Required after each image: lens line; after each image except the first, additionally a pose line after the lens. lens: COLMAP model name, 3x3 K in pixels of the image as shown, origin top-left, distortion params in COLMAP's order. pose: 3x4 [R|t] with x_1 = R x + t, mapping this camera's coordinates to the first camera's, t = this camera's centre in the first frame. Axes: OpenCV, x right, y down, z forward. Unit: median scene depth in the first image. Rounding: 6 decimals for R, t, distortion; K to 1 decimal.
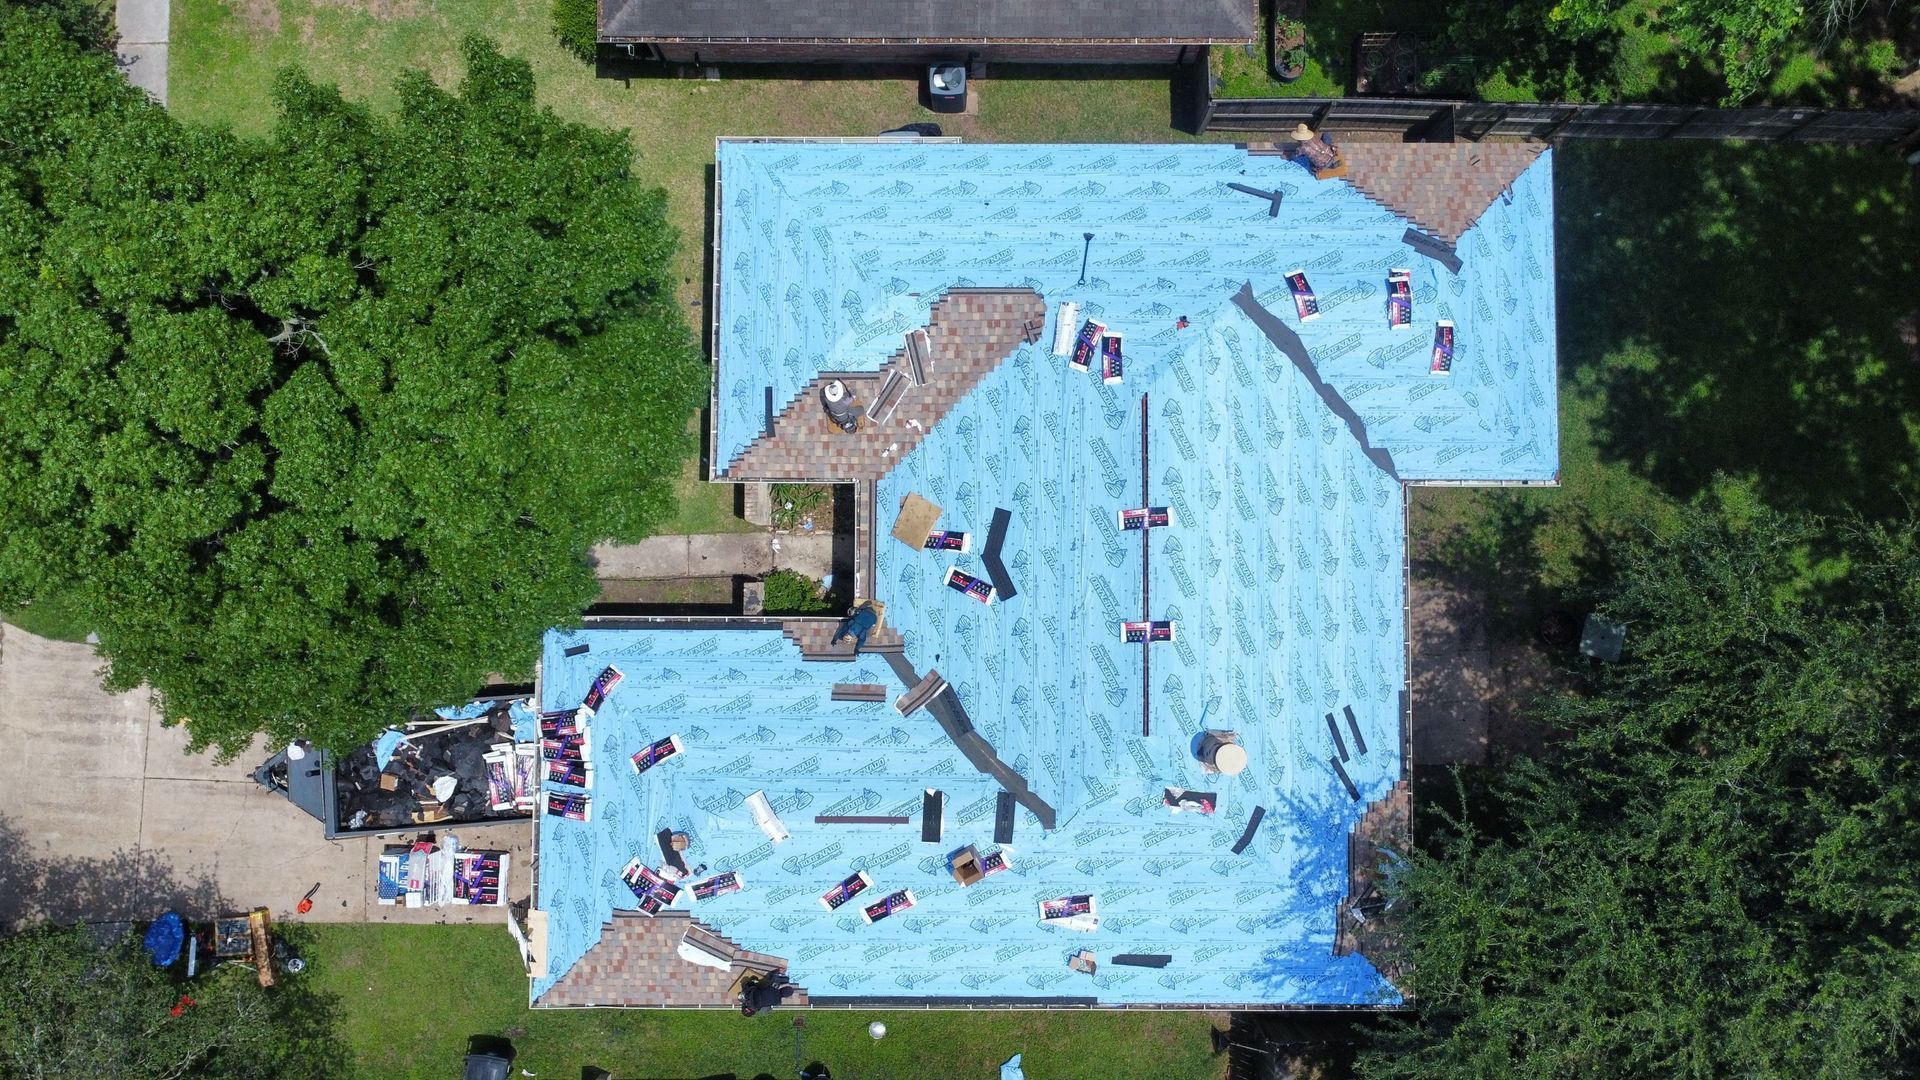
lens RADIAL K [[1438.8, 0, 965.4], [0, 1438.8, 535.6], [0, 0, 1]] dist [0.002809, 0.004468]
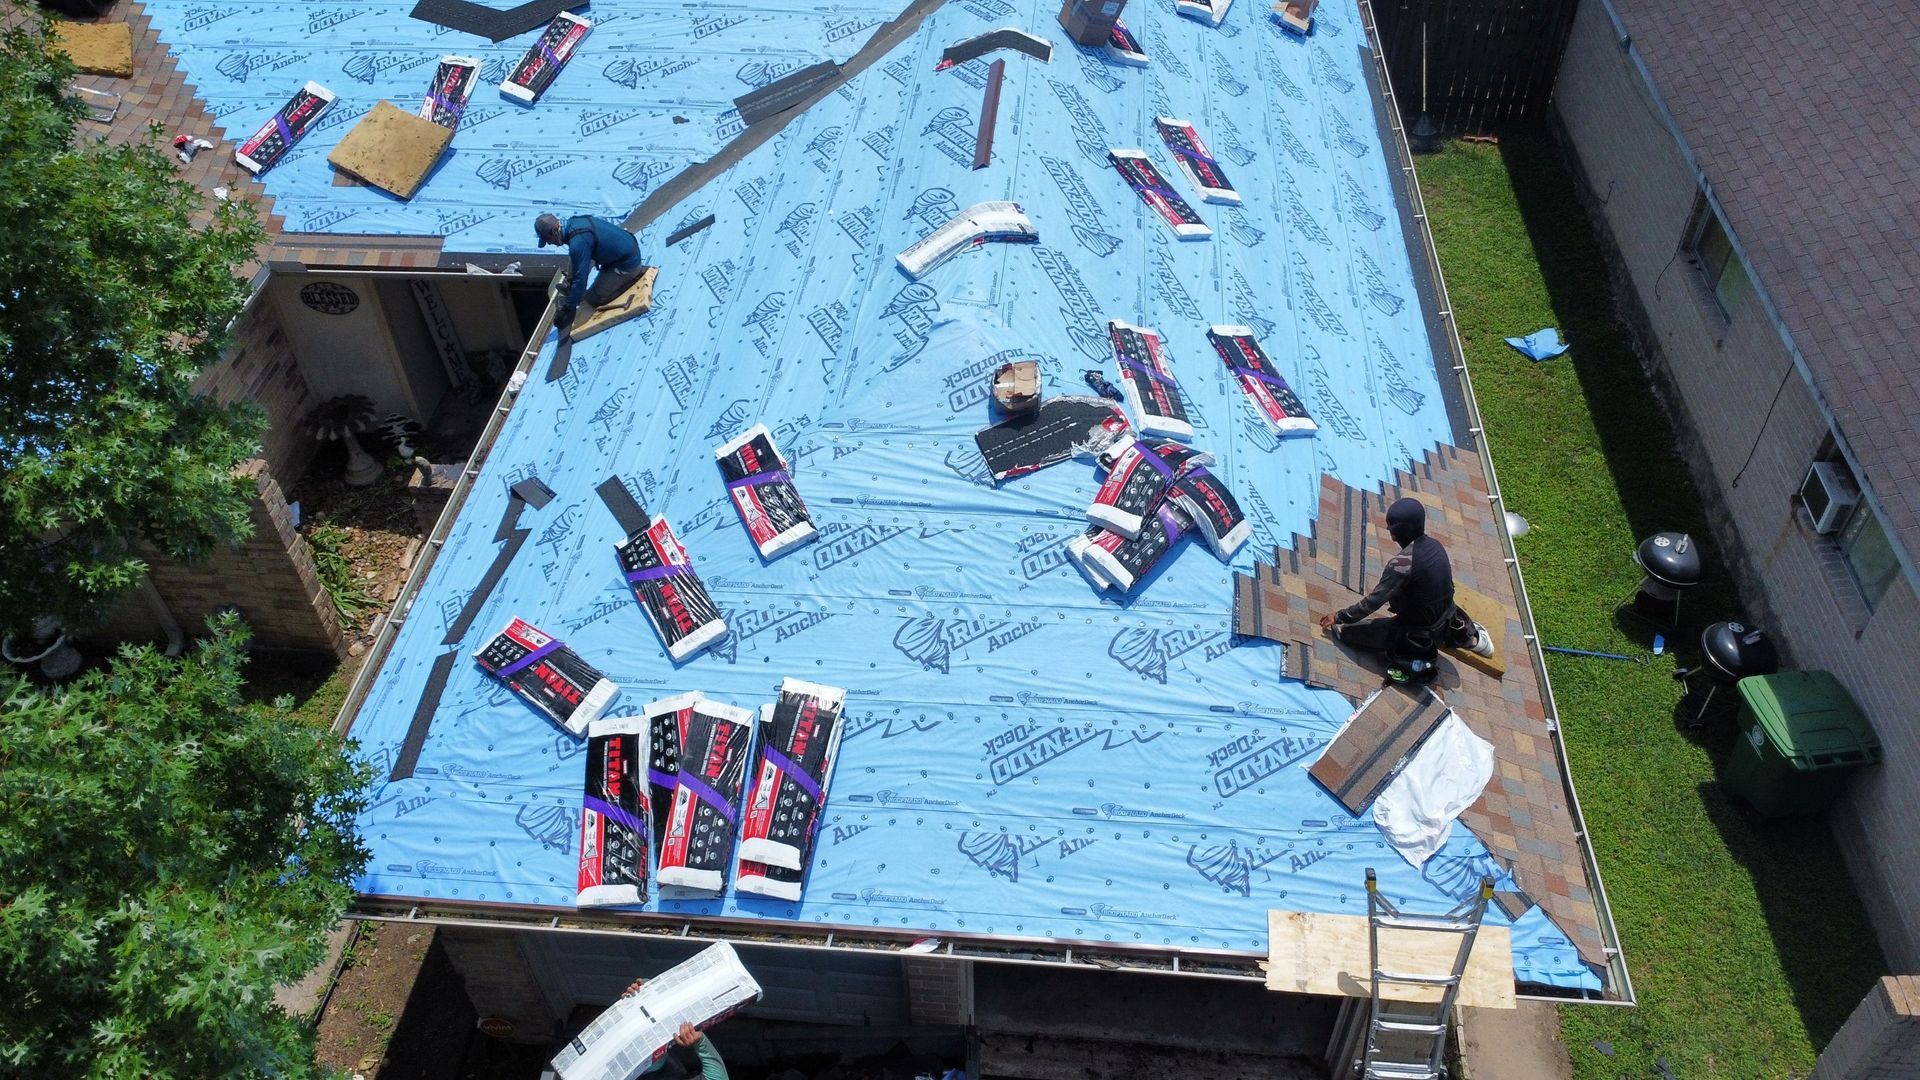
lens RADIAL K [[1438.8, 0, 965.4], [0, 1438.8, 535.6], [0, 0, 1]] dist [0.002809, 0.004468]
pose [[0.087477, -0.675871, 0.731810, -0.464246], [0.994737, 0.098610, -0.027834, 0.209883], [-0.053352, 0.730393, 0.680940, 0.779462]]
